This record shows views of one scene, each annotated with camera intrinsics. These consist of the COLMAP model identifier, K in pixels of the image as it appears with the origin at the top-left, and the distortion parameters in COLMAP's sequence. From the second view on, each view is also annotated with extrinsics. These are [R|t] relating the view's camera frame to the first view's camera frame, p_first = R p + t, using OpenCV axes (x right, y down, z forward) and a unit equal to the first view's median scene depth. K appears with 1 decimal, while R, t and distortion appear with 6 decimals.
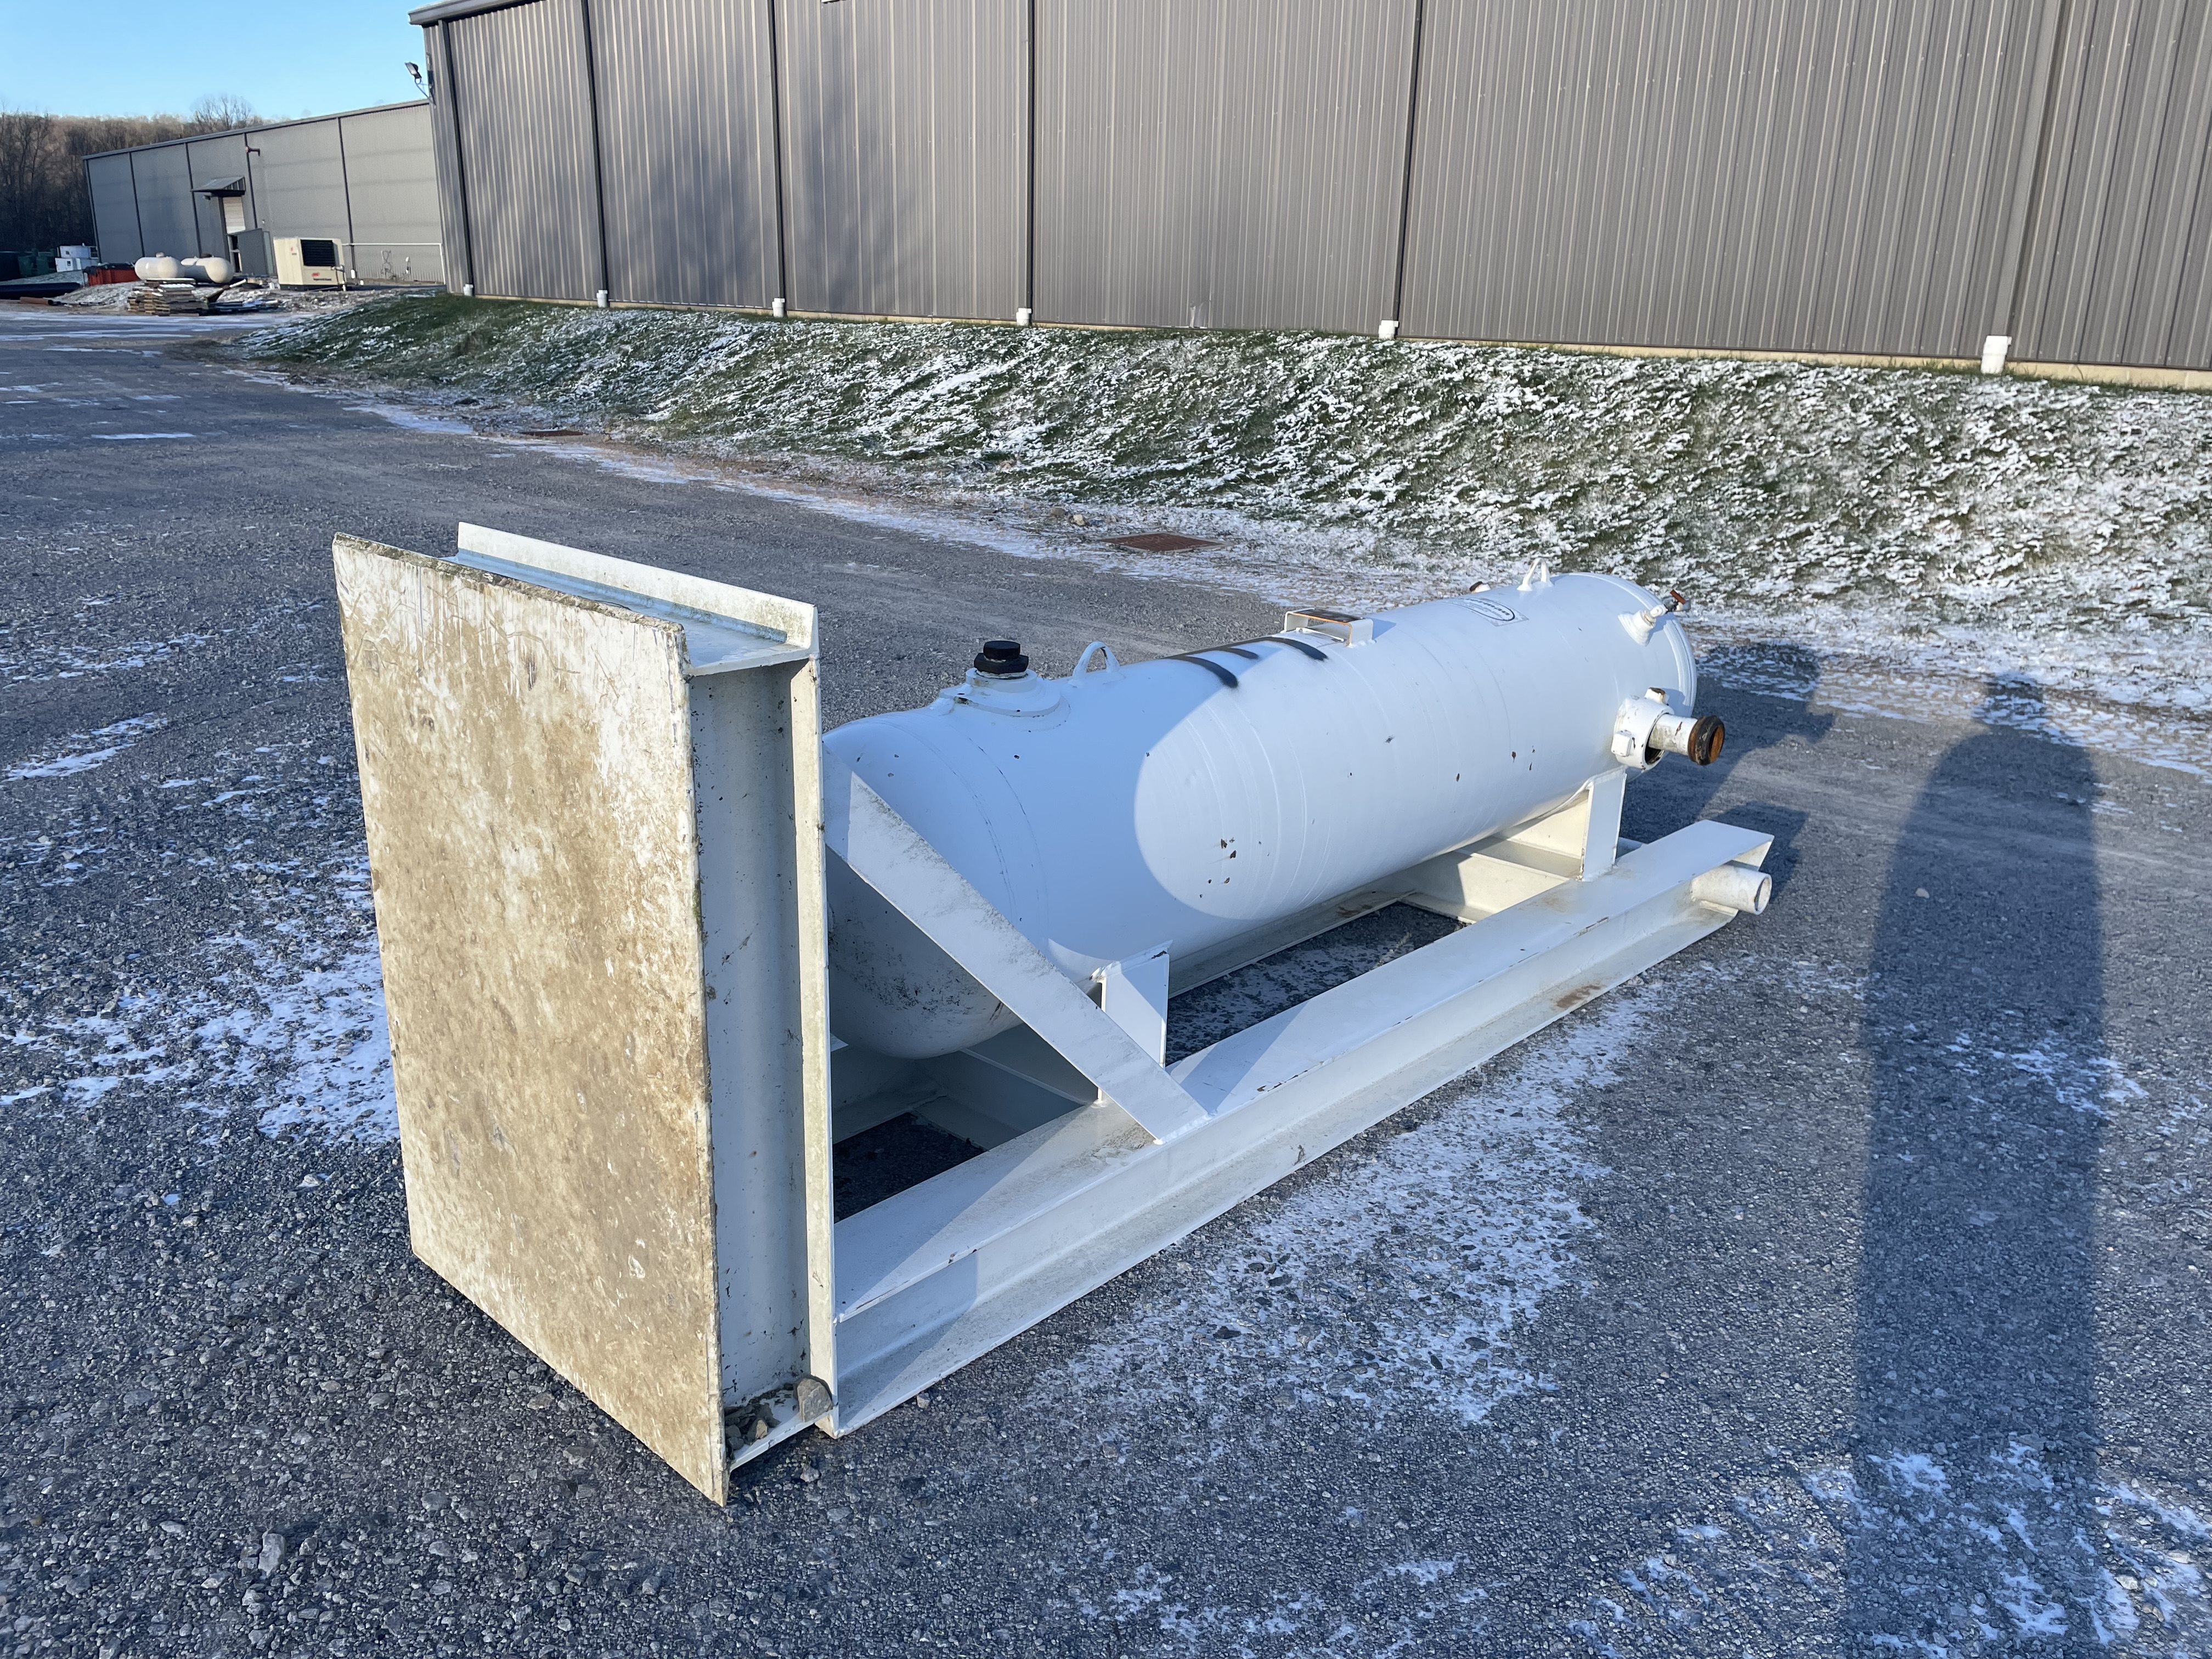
lens RADIAL K [[1661.6, 0, 1097.9], [0, 1661.6, 831.6], [0, 0, 1]] dist [0.088514, -0.109741]
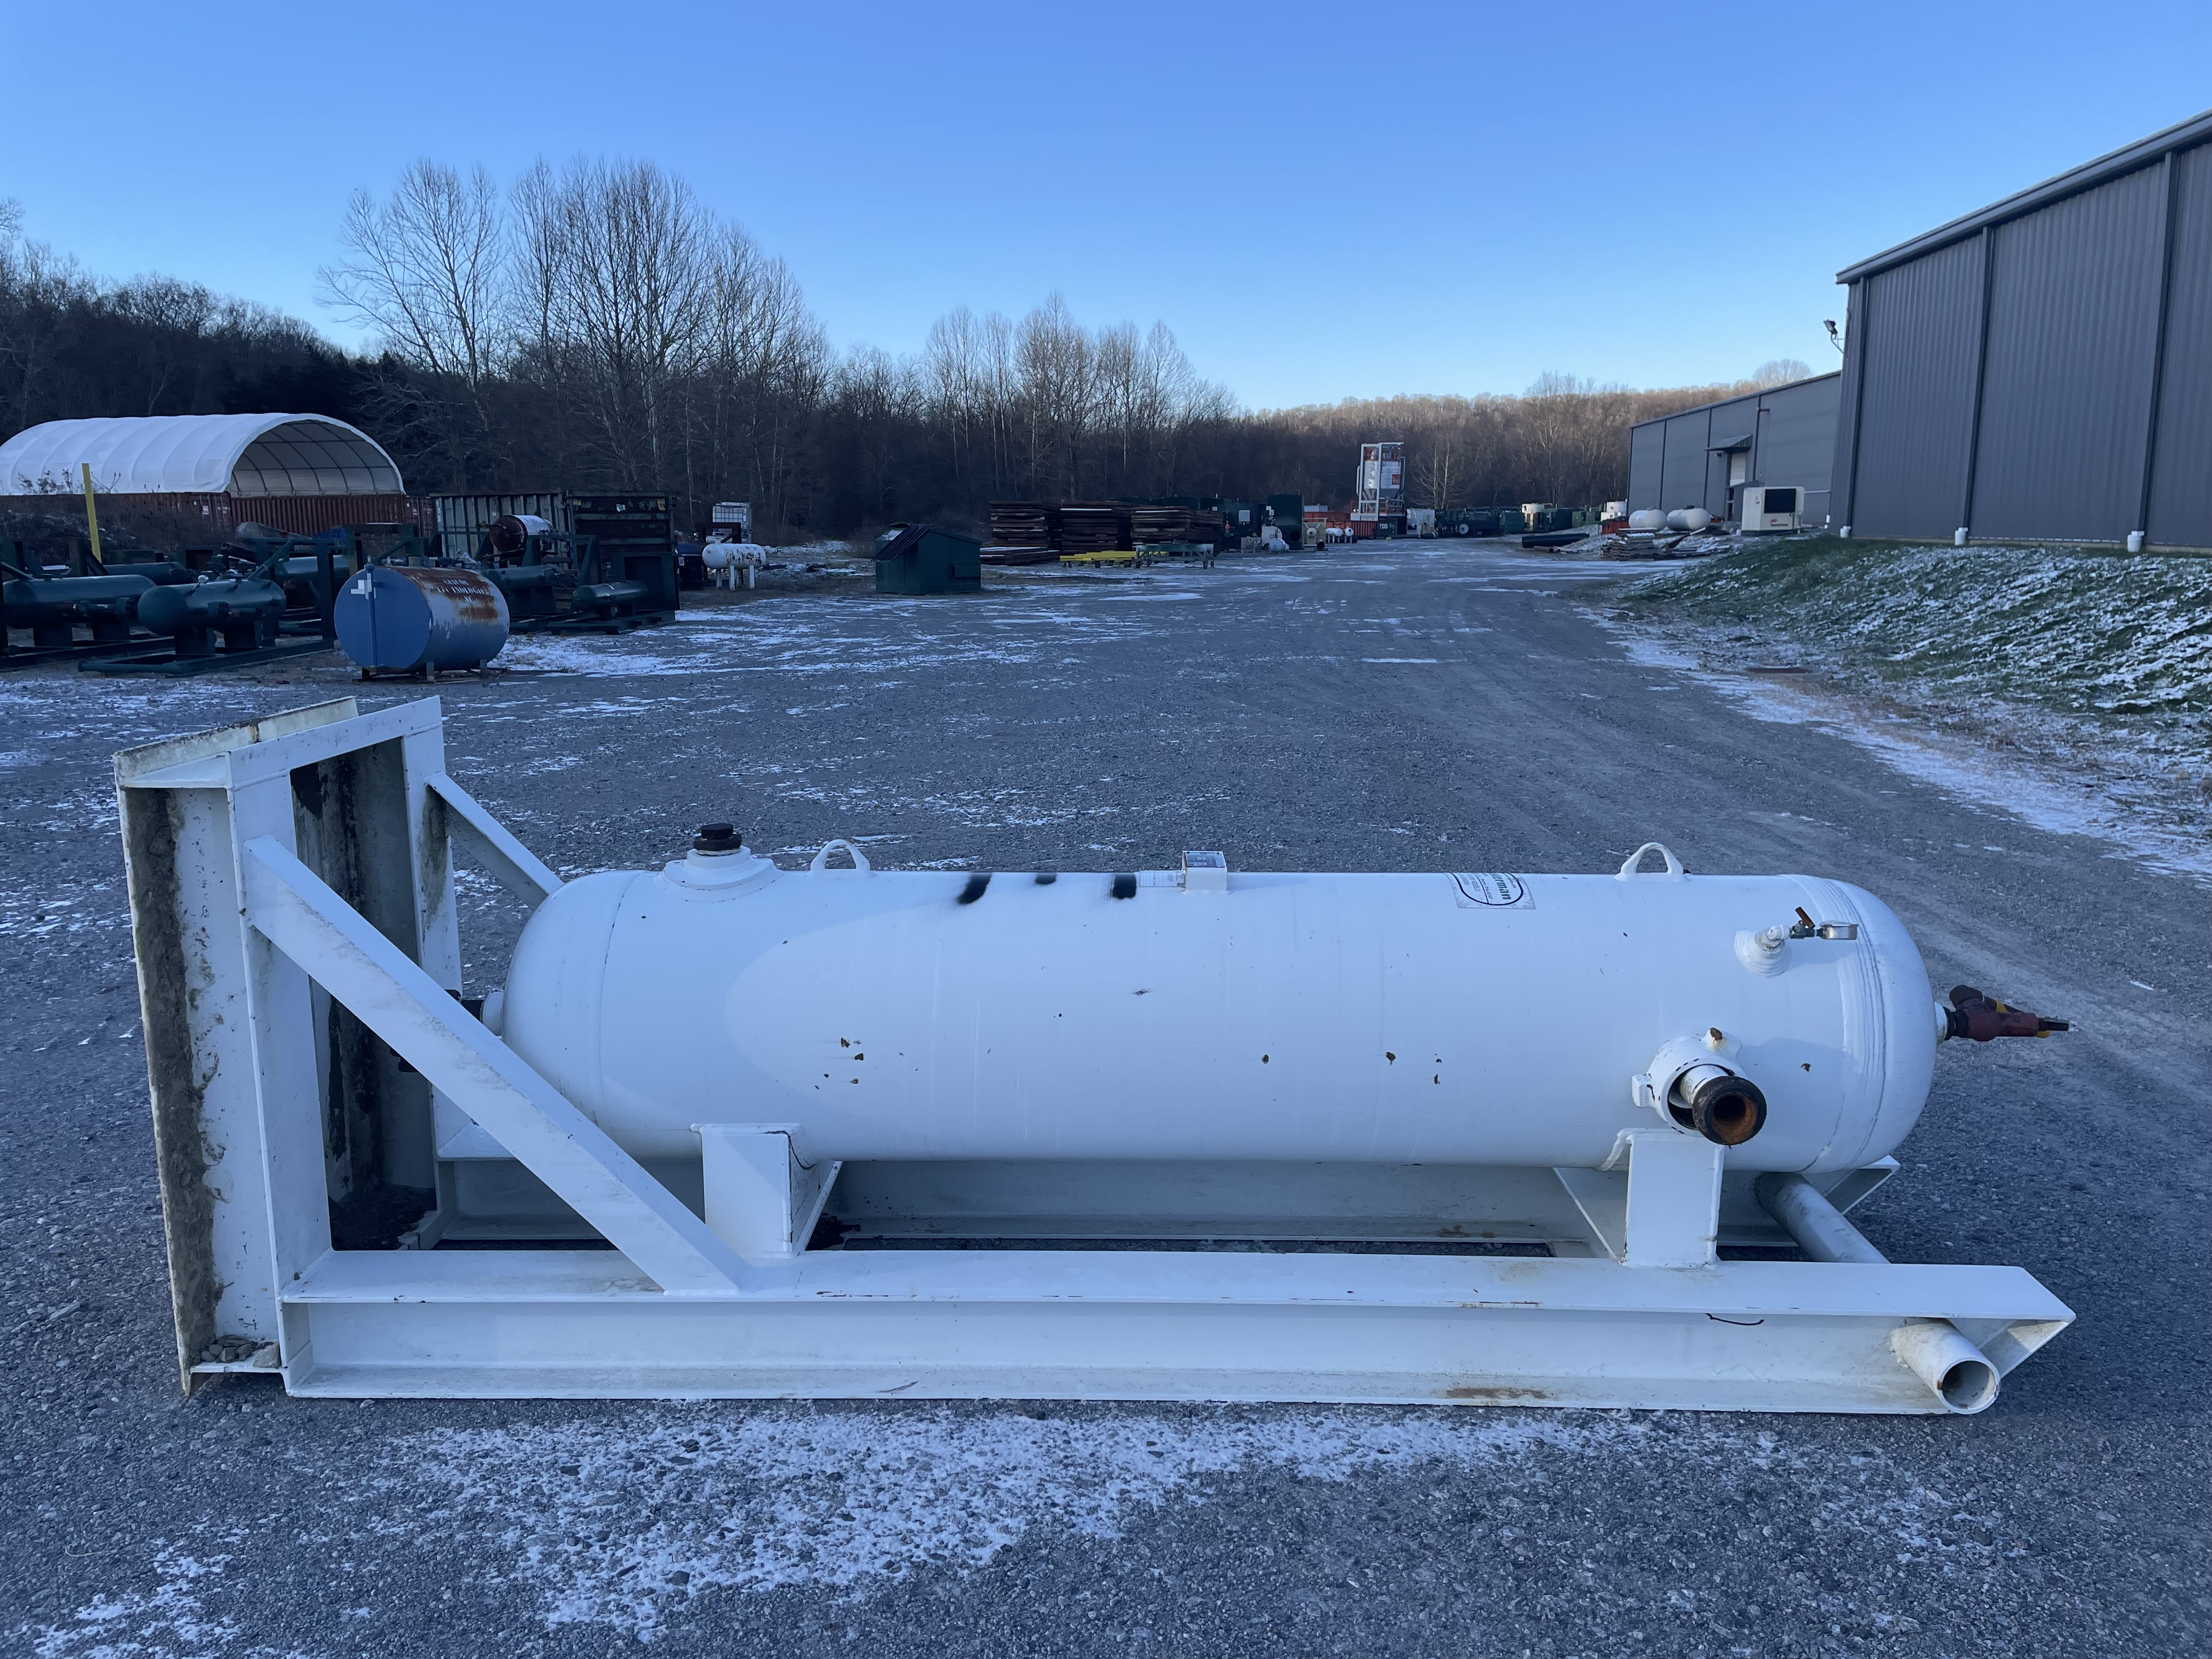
lens RADIAL K [[1661.6, 0, 1093.2], [0, 1661.6, 830.5], [0, 0, 1]] dist [0.088514, -0.109741]
pose [[0.669909, 0.113347, -0.733740, 0.255498], [-0.211940, 0.976350, -0.042677, -0.030412], [0.711550, 0.184098, 0.678089, 0.105348]]
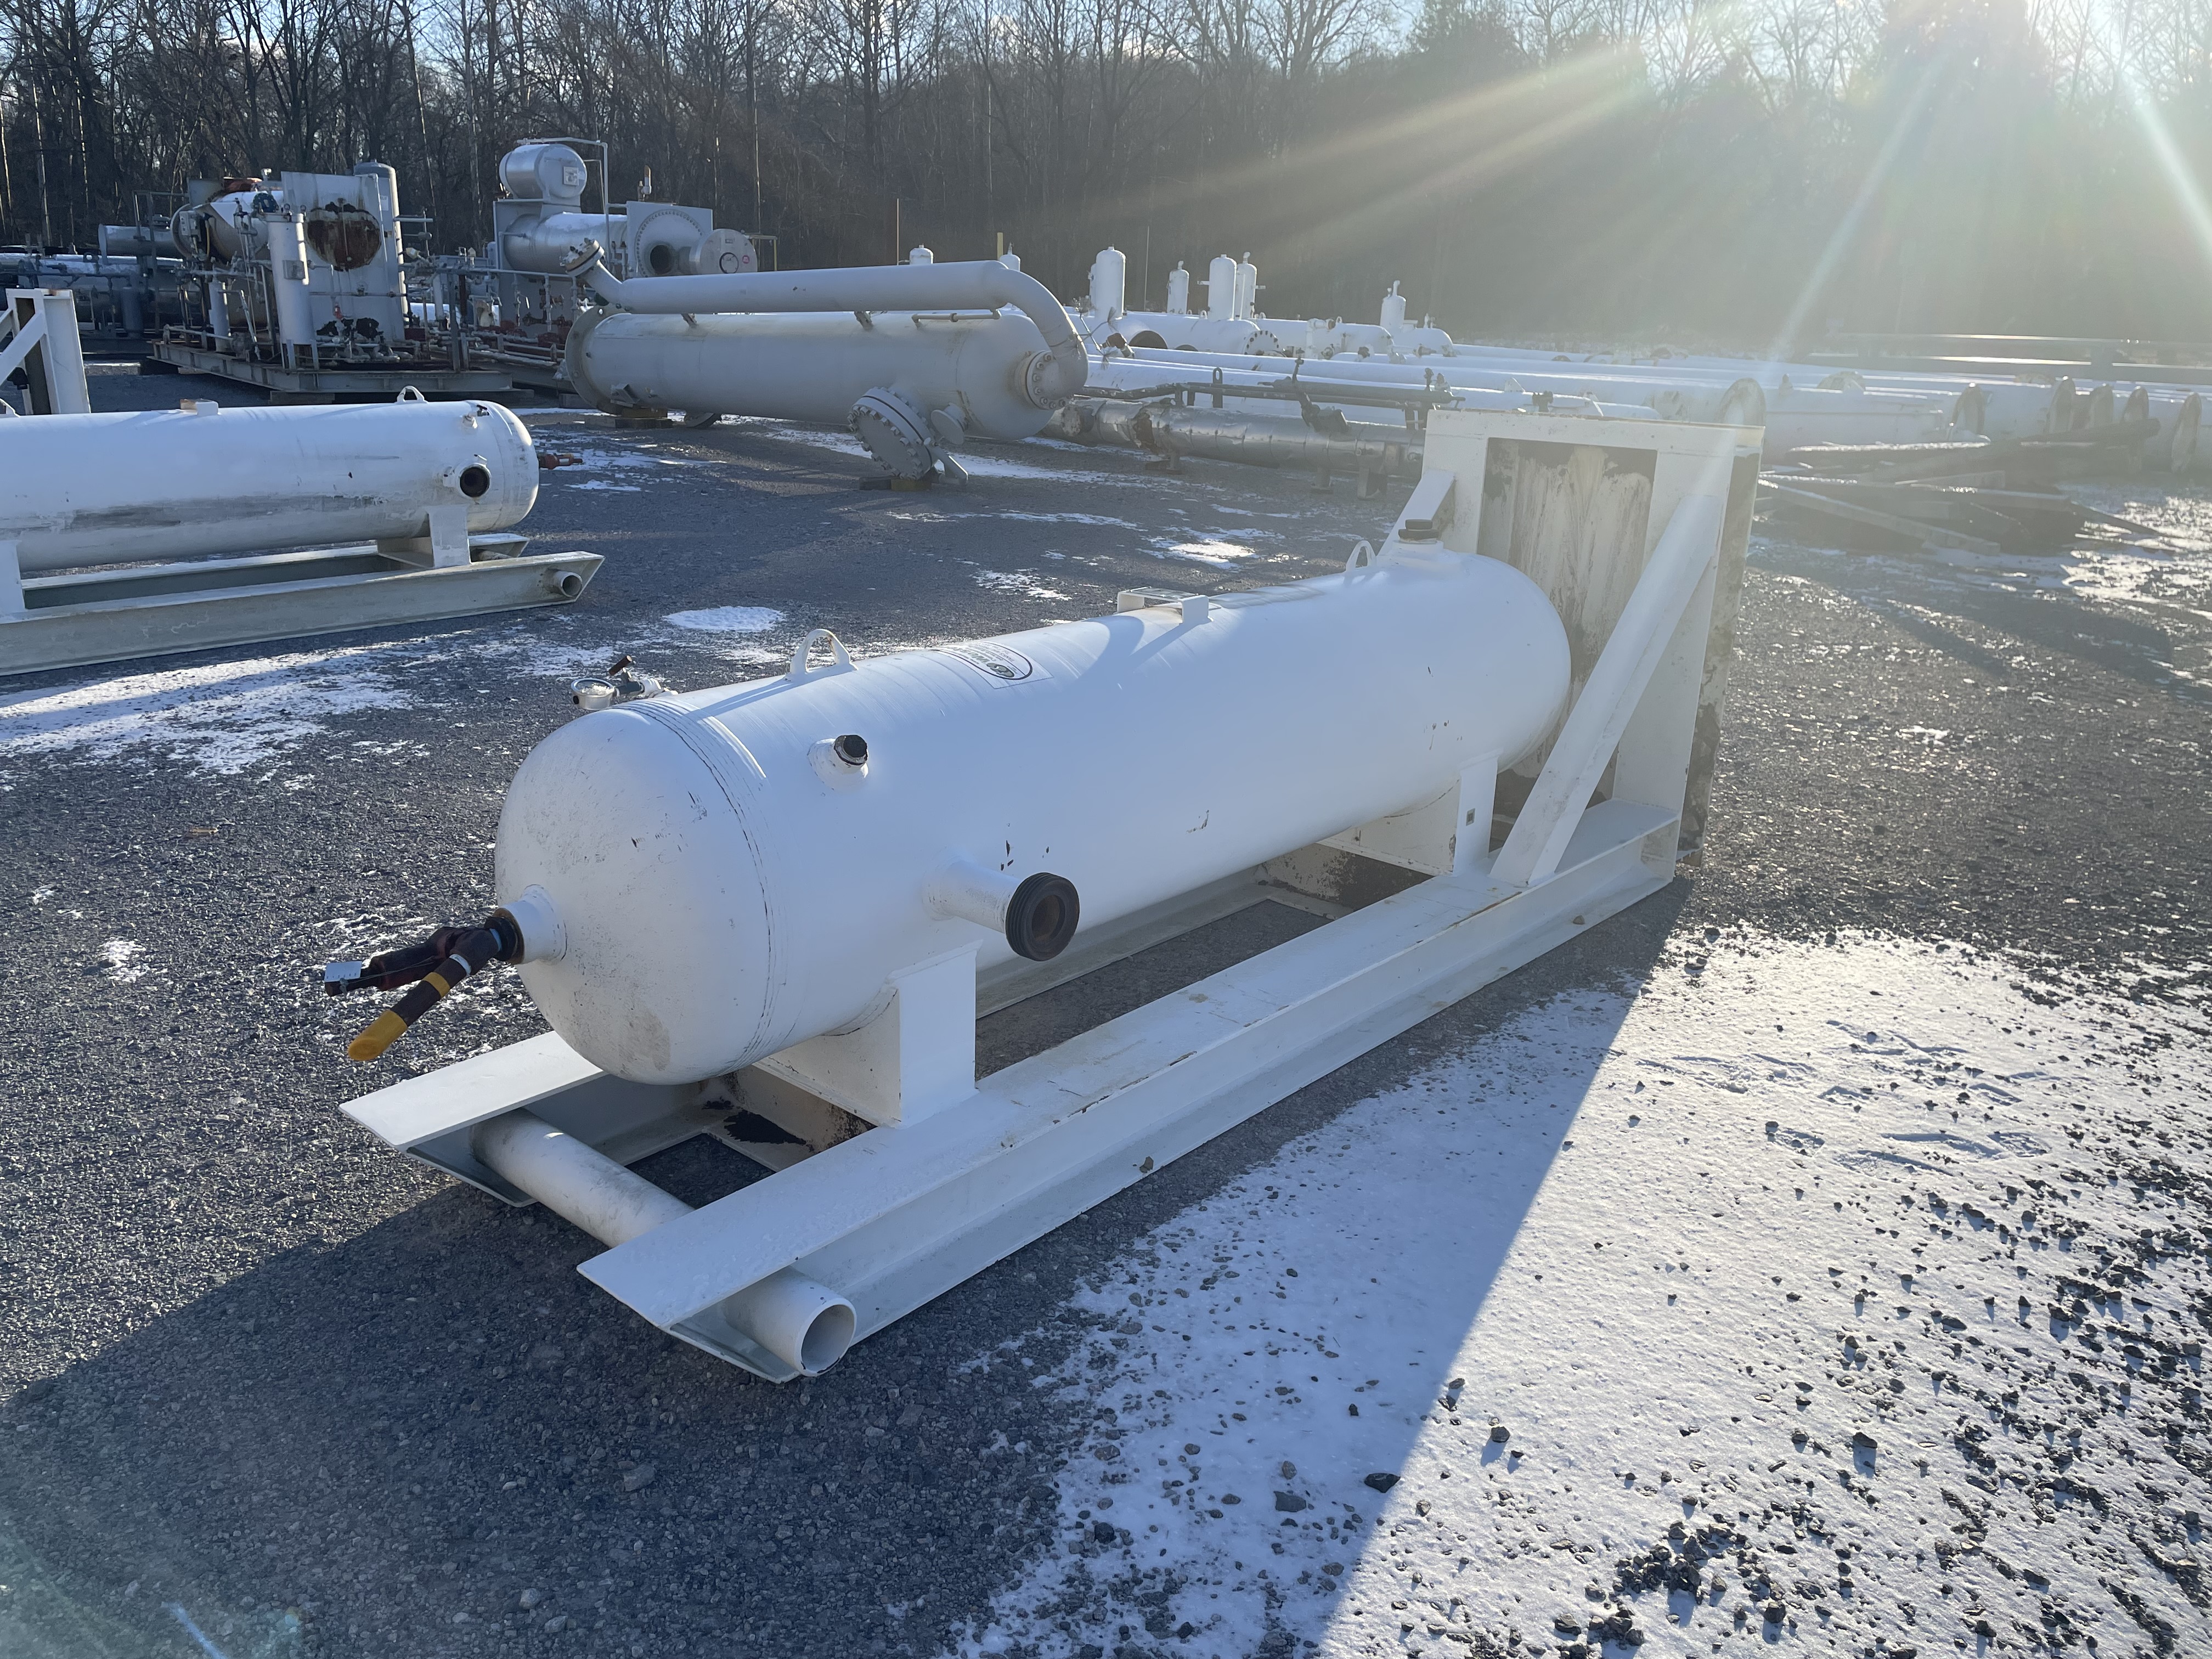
lens RADIAL K [[1661.6, 0, 1102.5], [0, 1661.6, 824.0], [0, 0, 1]] dist [0.088514, -0.109741]
pose [[-0.997974, -0.040822, -0.048800, 0.070242], [-0.061602, 0.811760, 0.580732, -0.185459], [0.015907, 0.582562, -0.812631, 0.602305]]
